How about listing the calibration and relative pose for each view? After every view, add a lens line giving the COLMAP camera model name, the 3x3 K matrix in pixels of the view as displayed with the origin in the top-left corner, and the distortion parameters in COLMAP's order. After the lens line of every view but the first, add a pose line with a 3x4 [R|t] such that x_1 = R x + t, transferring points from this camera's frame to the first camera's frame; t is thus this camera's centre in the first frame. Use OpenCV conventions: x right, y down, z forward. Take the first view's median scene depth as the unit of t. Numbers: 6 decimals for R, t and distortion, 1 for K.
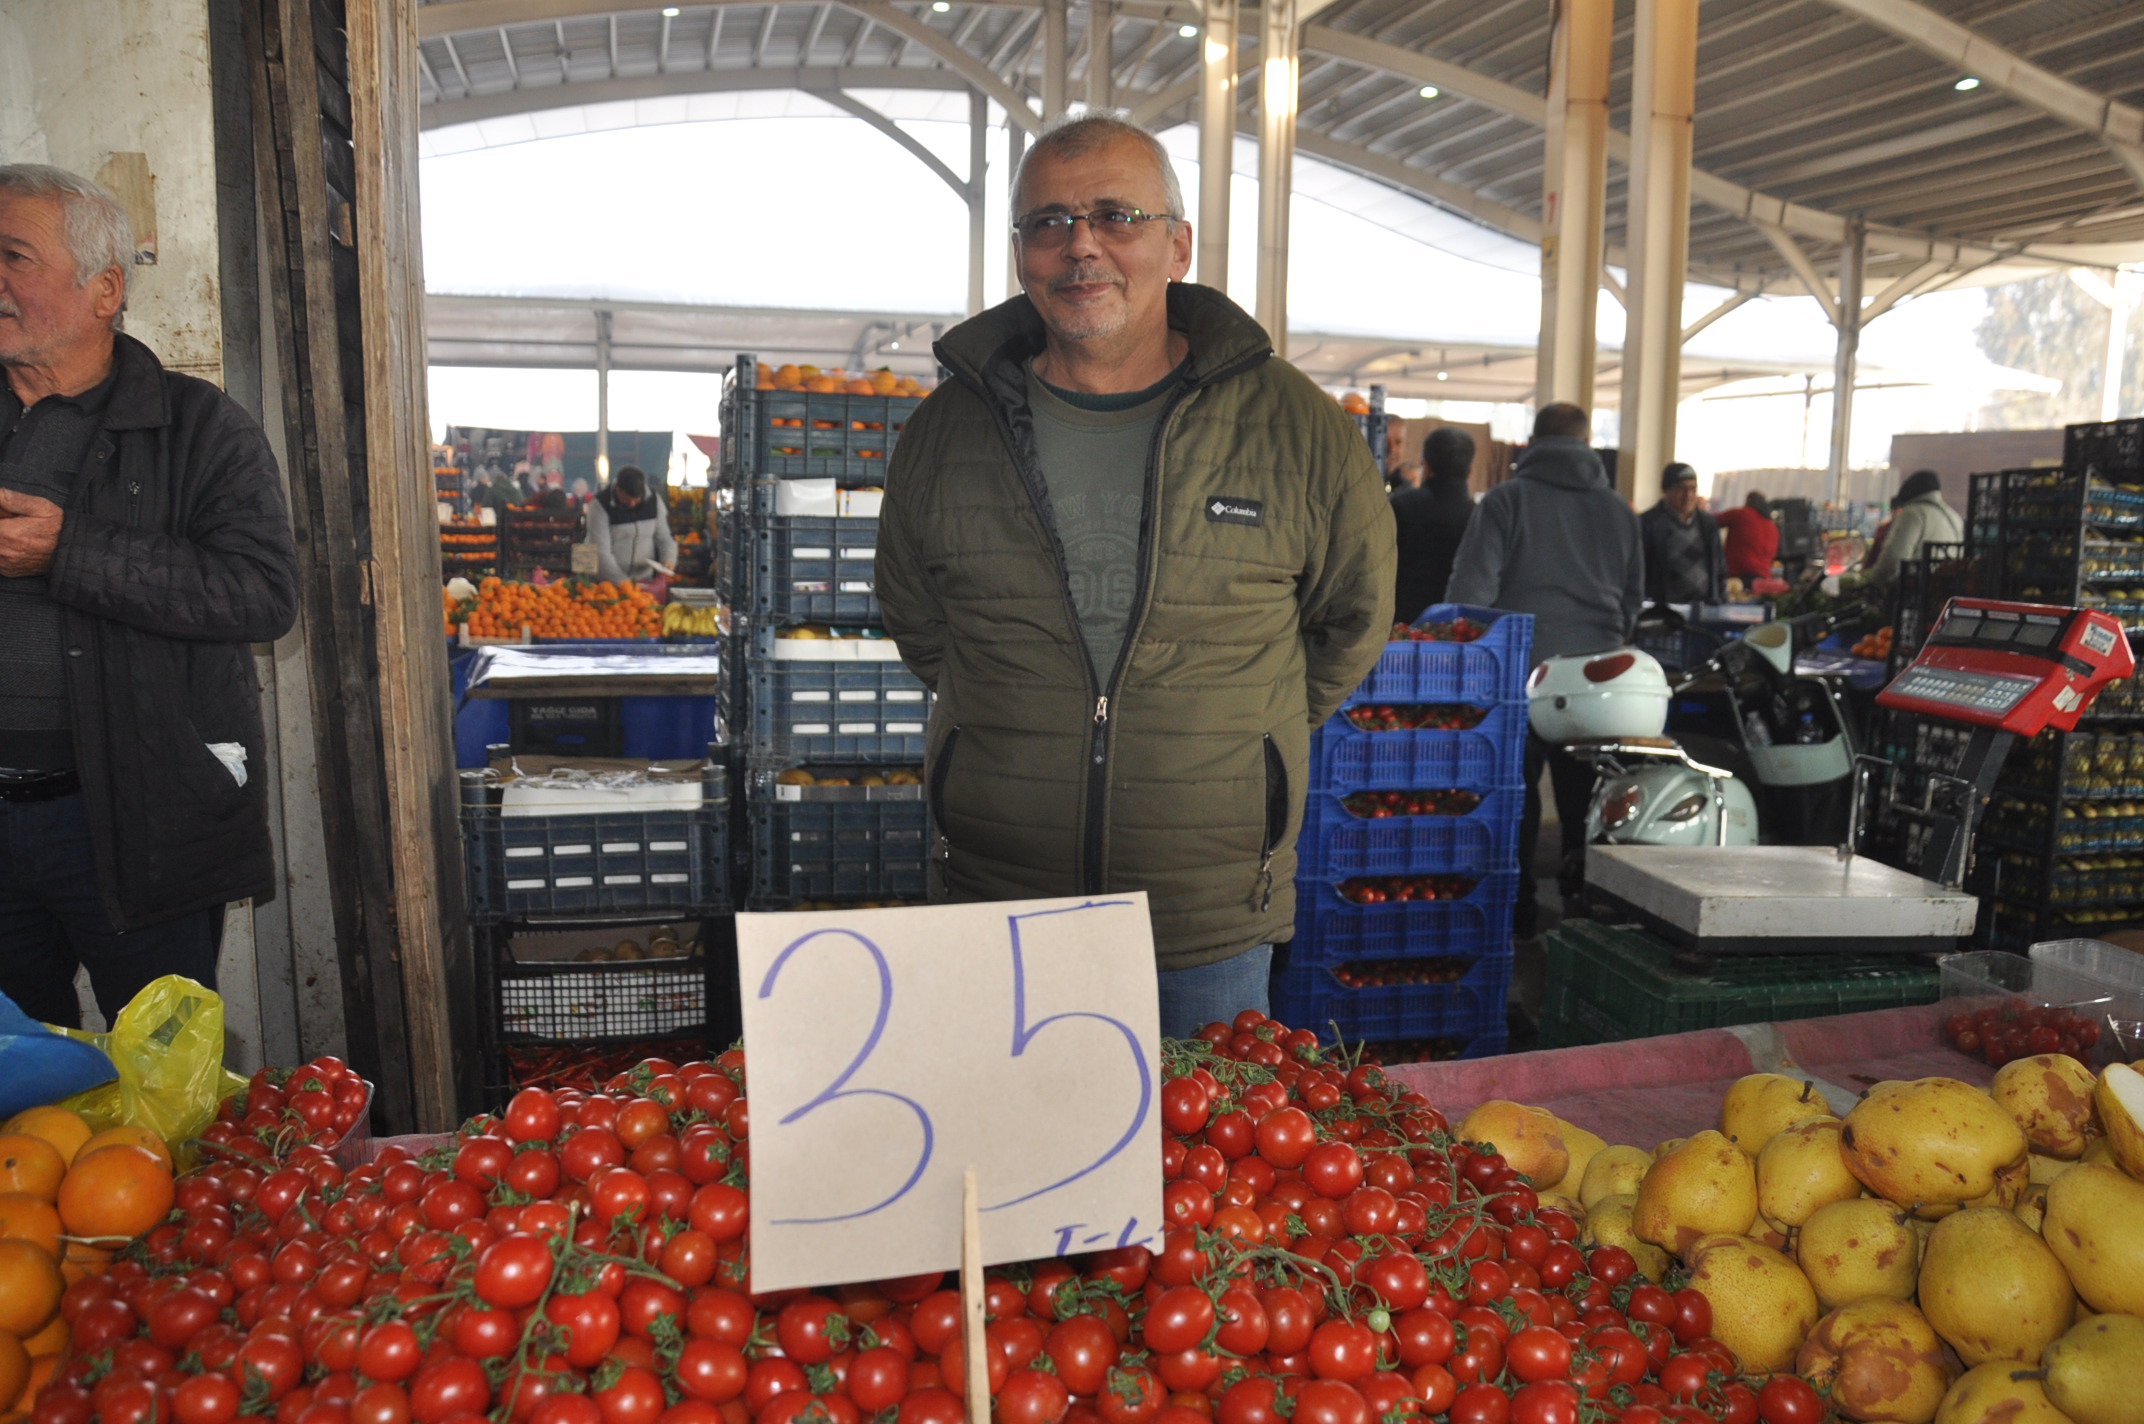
lens RADIAL K [[1672.4, 0, 1072.0], [0, 1672.4, 712.0], [0, 0, 1]] dist [-0.116063, 0.006109]
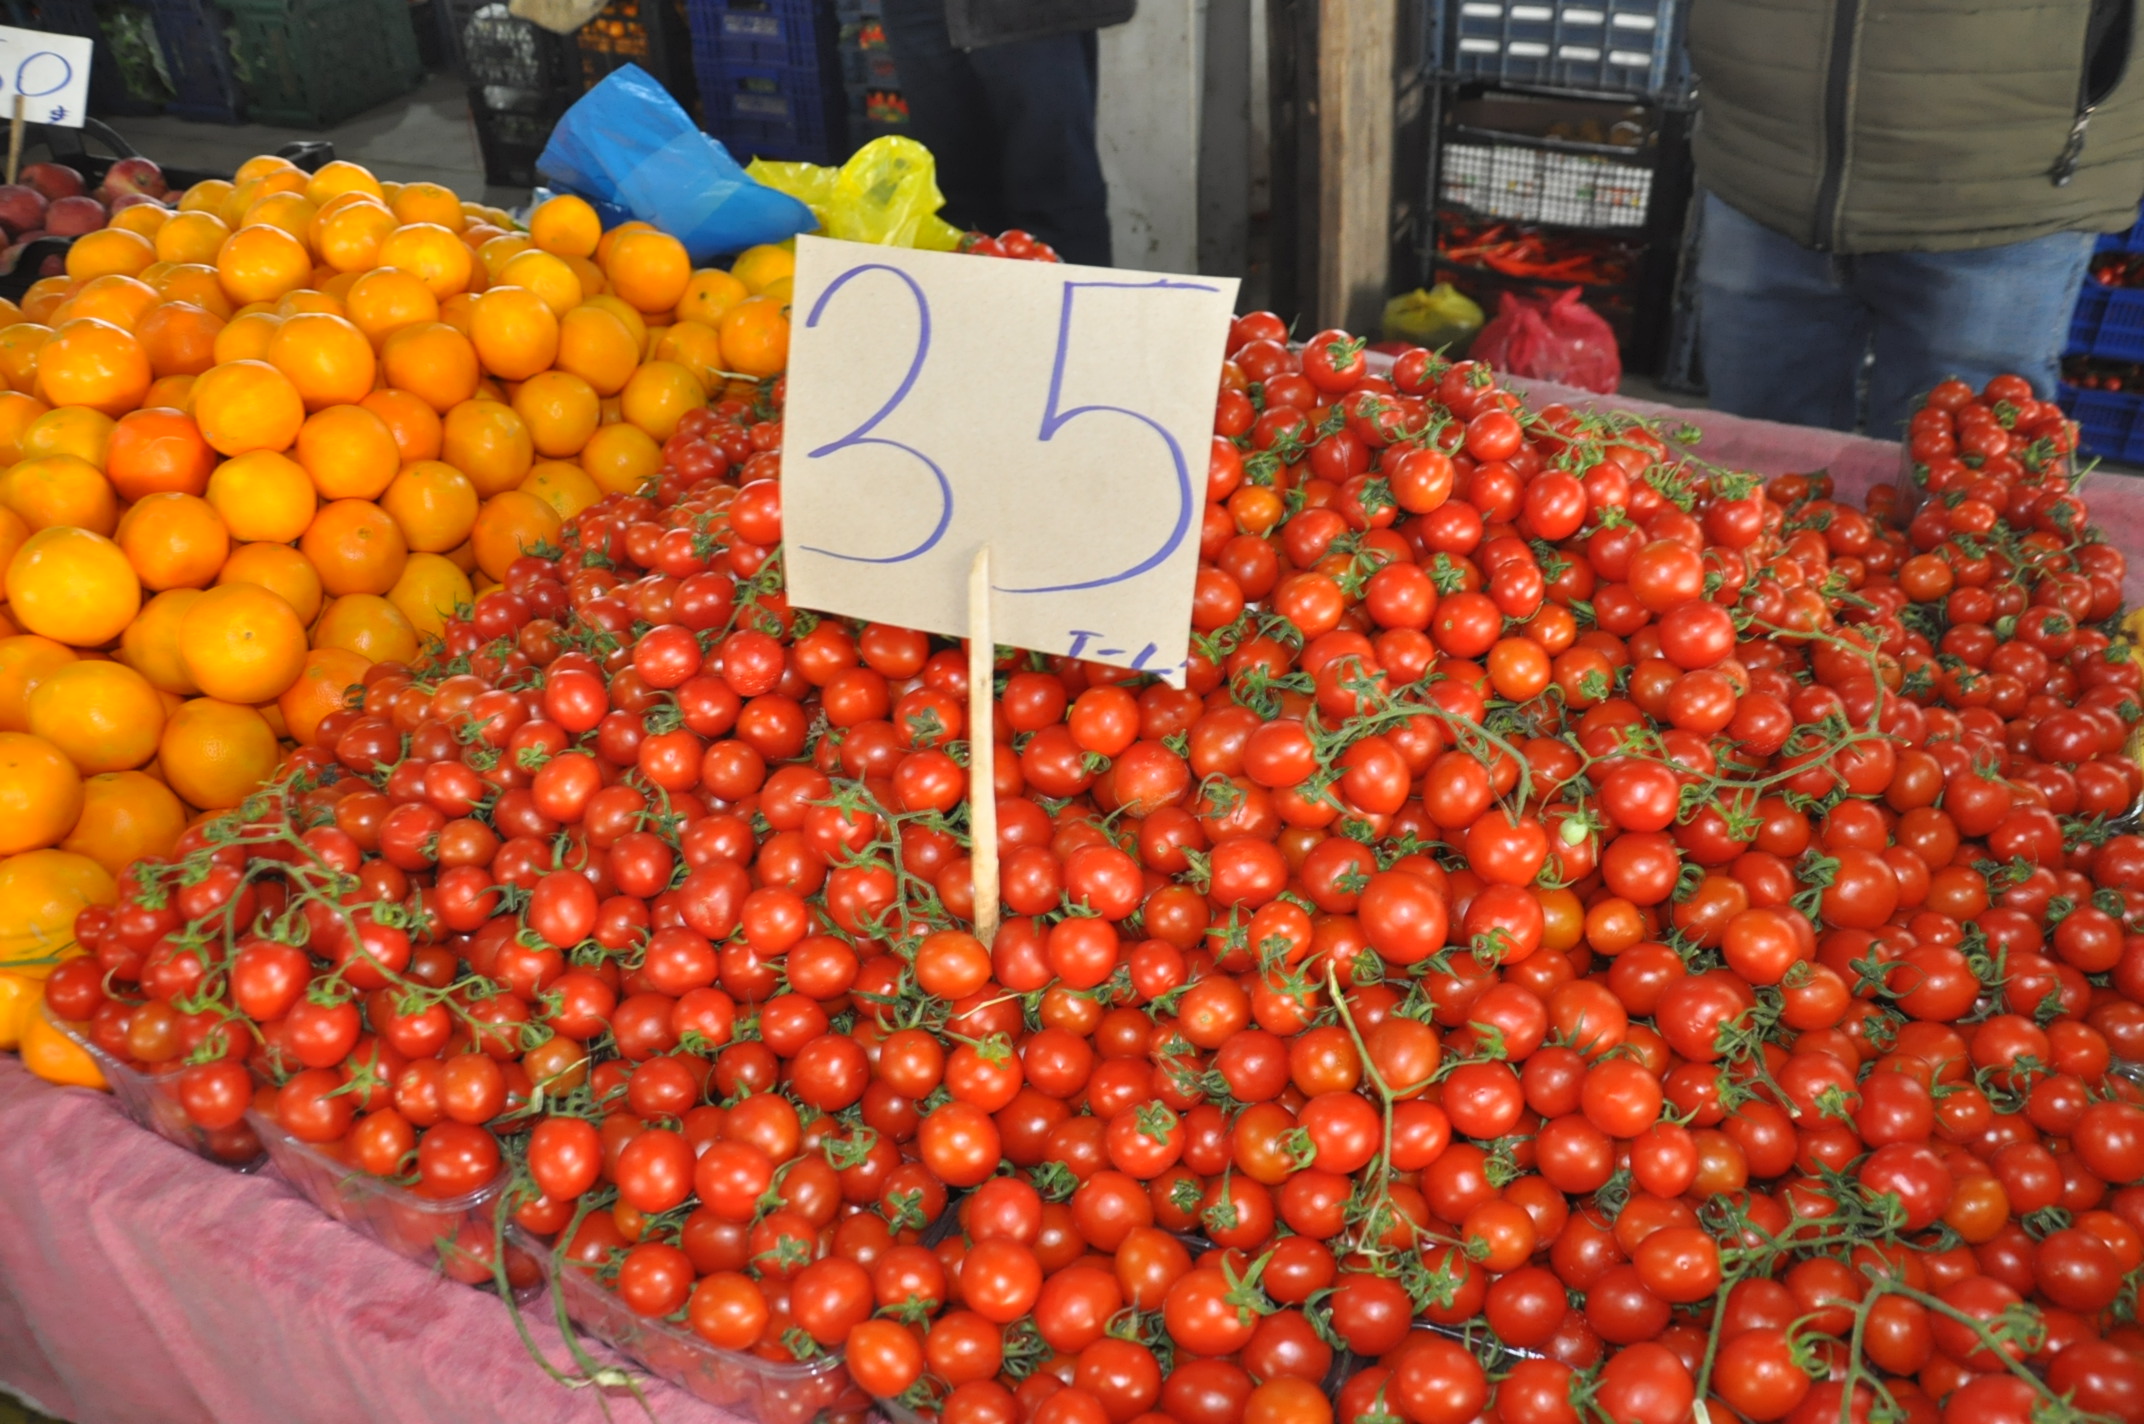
lens RADIAL K [[1672.4, 0, 1072.0], [0, 1672.4, 712.0], [0, 0, 1]] dist [-0.116063, 0.006109]
pose [[0.767353, 0.335712, -0.546321, 0.124455], [-0.020542, 0.864429, 0.502335, -0.028391], [0.640896, -0.374246, 0.670219, 0.085395]]
